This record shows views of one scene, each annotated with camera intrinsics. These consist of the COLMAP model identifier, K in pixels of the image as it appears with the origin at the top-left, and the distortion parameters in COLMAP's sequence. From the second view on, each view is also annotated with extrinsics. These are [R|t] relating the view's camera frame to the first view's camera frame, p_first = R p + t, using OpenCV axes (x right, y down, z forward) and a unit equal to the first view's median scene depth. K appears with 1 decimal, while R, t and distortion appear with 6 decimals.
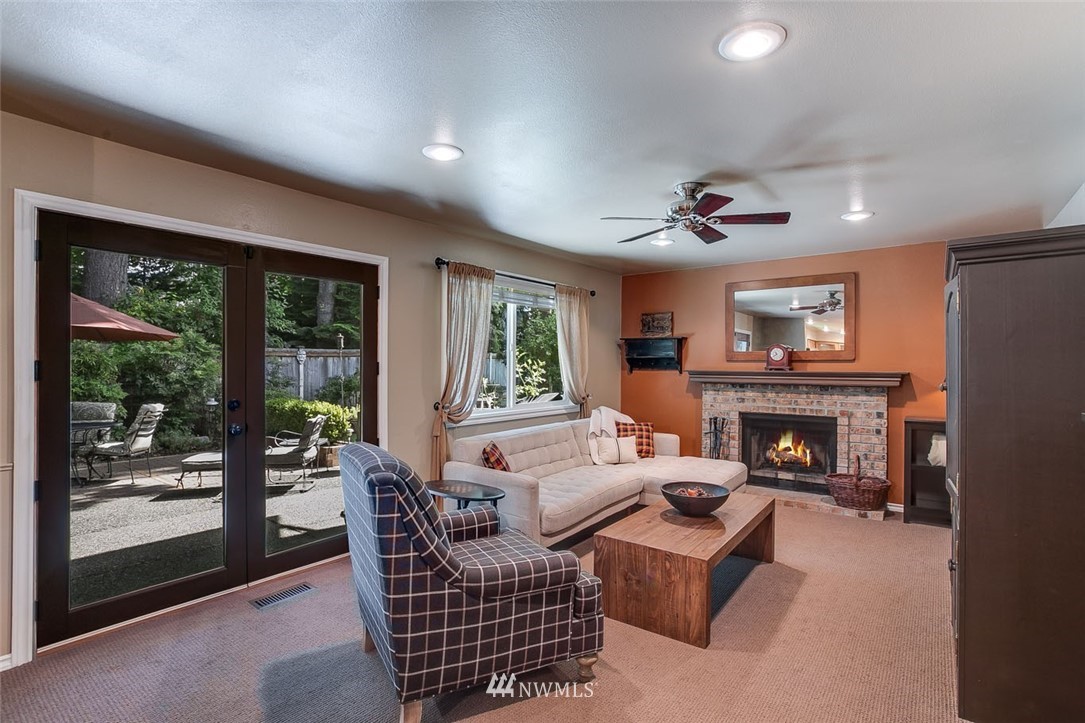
lens RADIAL K [[526.5, 0, 525.4], [0, 526.5, 357.9], [0, 0, 1]] dist [-0.030378, 0.006600]
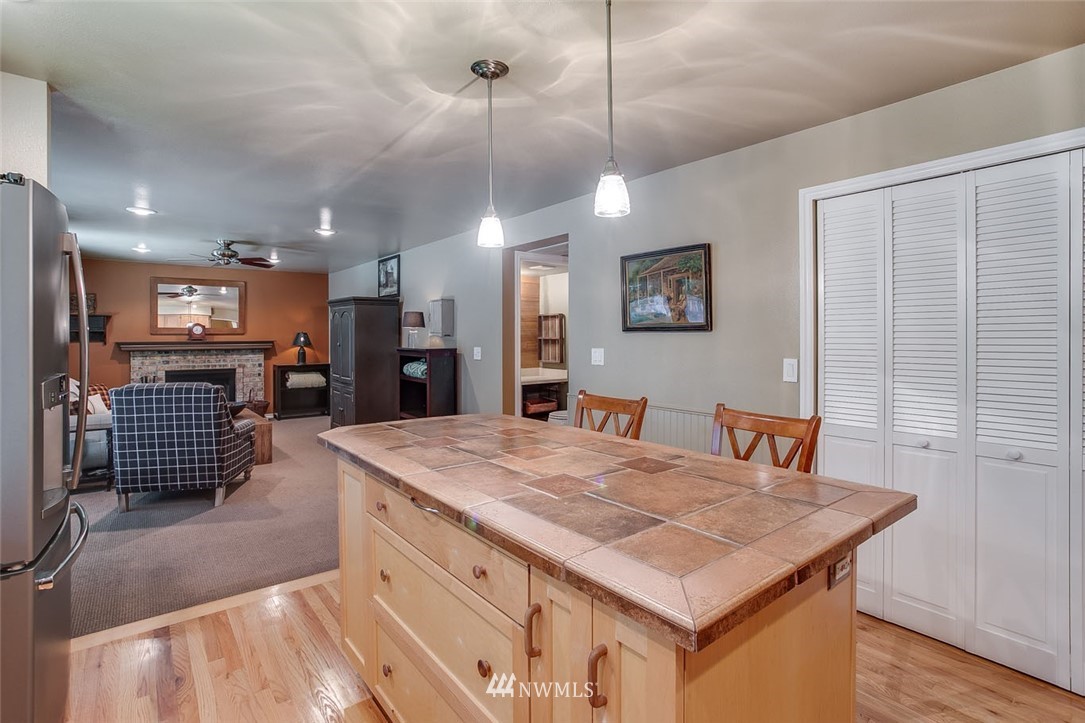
lens RADIAL K [[526.1, 0, 543.7], [0, 526.1, 333.1], [0, 0, 1]] dist [-0.012600, 0.000159]
pose [[0.224595, 0.001548, 0.974451, -0.777055], [-0.005004, 0.999987, -0.000436, -0.001950], [-0.974439, -0.004779, 0.224600, -0.312966]]
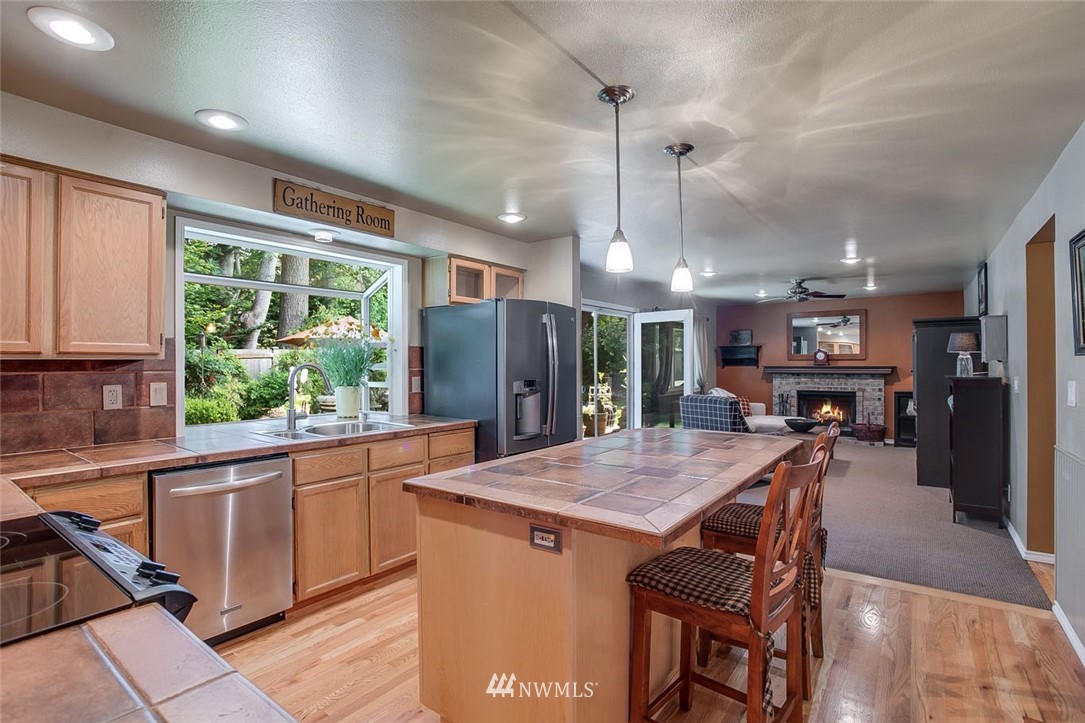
lens RADIAL K [[526.5, 0, 530.9], [0, 526.5, 357.3], [0, 0, 1]] dist [-0.030378, 0.006600]
pose [[0.999677, -0.005139, 0.024898, -0.526067], [0.005125, 0.999987, 0.000604, -0.008996], [-0.024901, -0.000477, 0.999690, -0.708267]]
